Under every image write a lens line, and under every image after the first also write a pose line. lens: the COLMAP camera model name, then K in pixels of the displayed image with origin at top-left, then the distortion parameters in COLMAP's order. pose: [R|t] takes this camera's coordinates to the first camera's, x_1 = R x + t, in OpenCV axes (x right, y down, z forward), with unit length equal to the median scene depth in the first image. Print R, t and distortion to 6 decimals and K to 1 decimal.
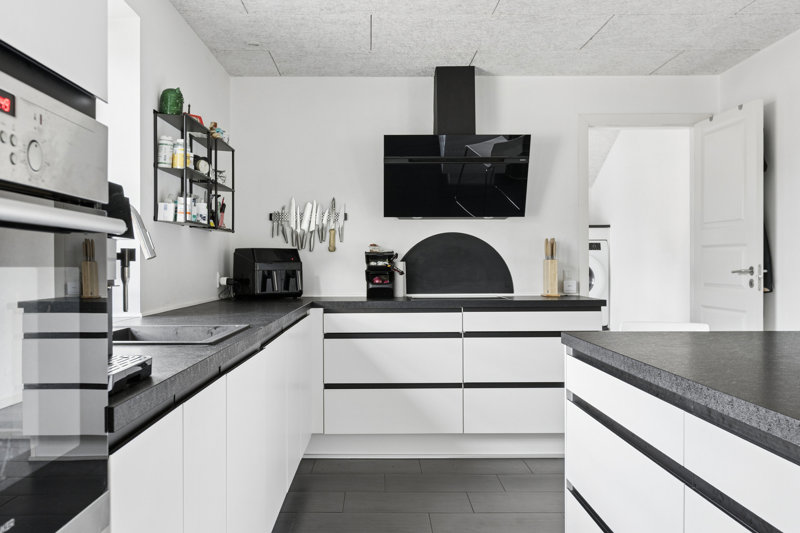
lens RADIAL K [[745.1, 0, 398.4], [0, 745.1, 263.5], [0, 0, 1]] dist [0.004496, 0.000000]
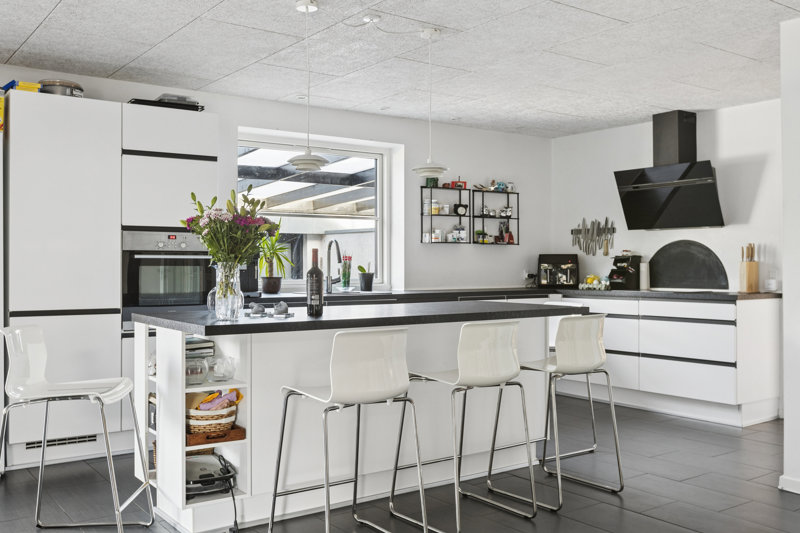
lens RADIAL K [[767.2, 0, 398.9], [0, 767.2, 271.0], [0, 0, 1]] dist [-0.011351, 0.000000]
pose [[0.572297, 0.008005, -0.820007, 0.884442], [0.002401, 0.999932, 0.011437, -0.004753], [0.820043, -0.008514, 0.572239, -0.137531]]
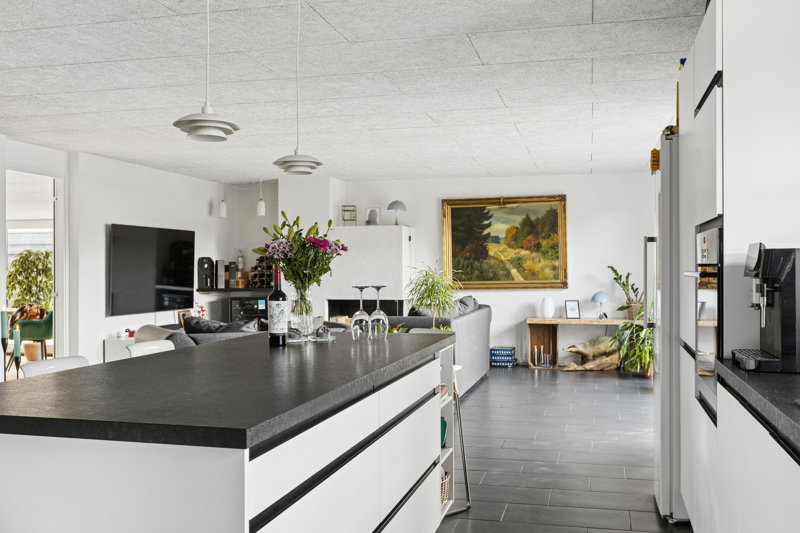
lens RADIAL K [[767.2, 0, 398.7], [0, 767.2, 266.8], [0, 0, 1]] dist [-0.011351, 0.000000]
pose [[-0.960350, 0.007957, 0.278684, -0.043670], [0.007172, 0.999967, -0.003837, -0.017204], [-0.278705, -0.001686, -0.960375, 0.807860]]
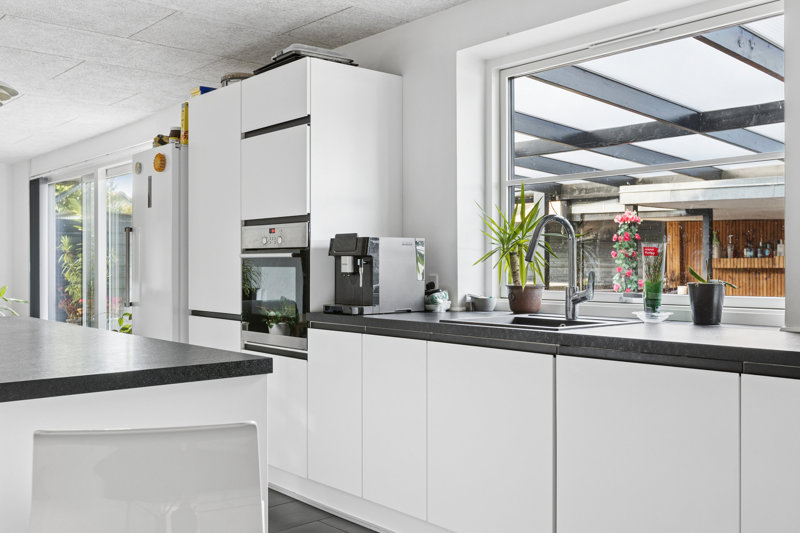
lens RADIAL K [[767.2, 0, 400.6], [0, 767.2, 266.7], [0, 0, 1]] dist [-0.011351, 0.000000]
pose [[-0.765490, 0.003643, -0.643437, 0.304835], [0.004610, 0.999989, 0.000177, -0.000464], [0.643431, -0.002831, -0.765499, 0.885319]]
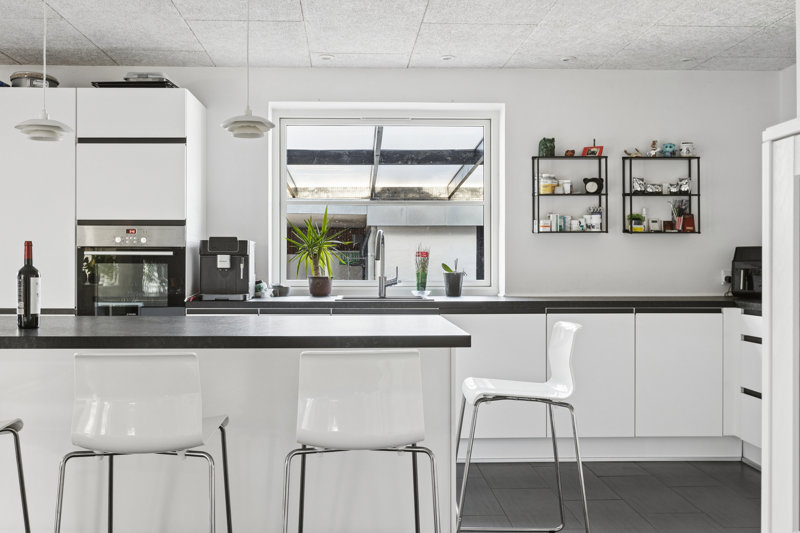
lens RADIAL K [[767.2, 0, 401.4], [0, 767.2, 260.3], [0, 0, 1]] dist [-0.011351, 0.000000]
pose [[0.018241, 0.000292, -0.999834, 0.796361], [0.002526, 0.999997, 0.000338, -0.003916], [0.999830, -0.002532, 0.018240, 0.491681]]
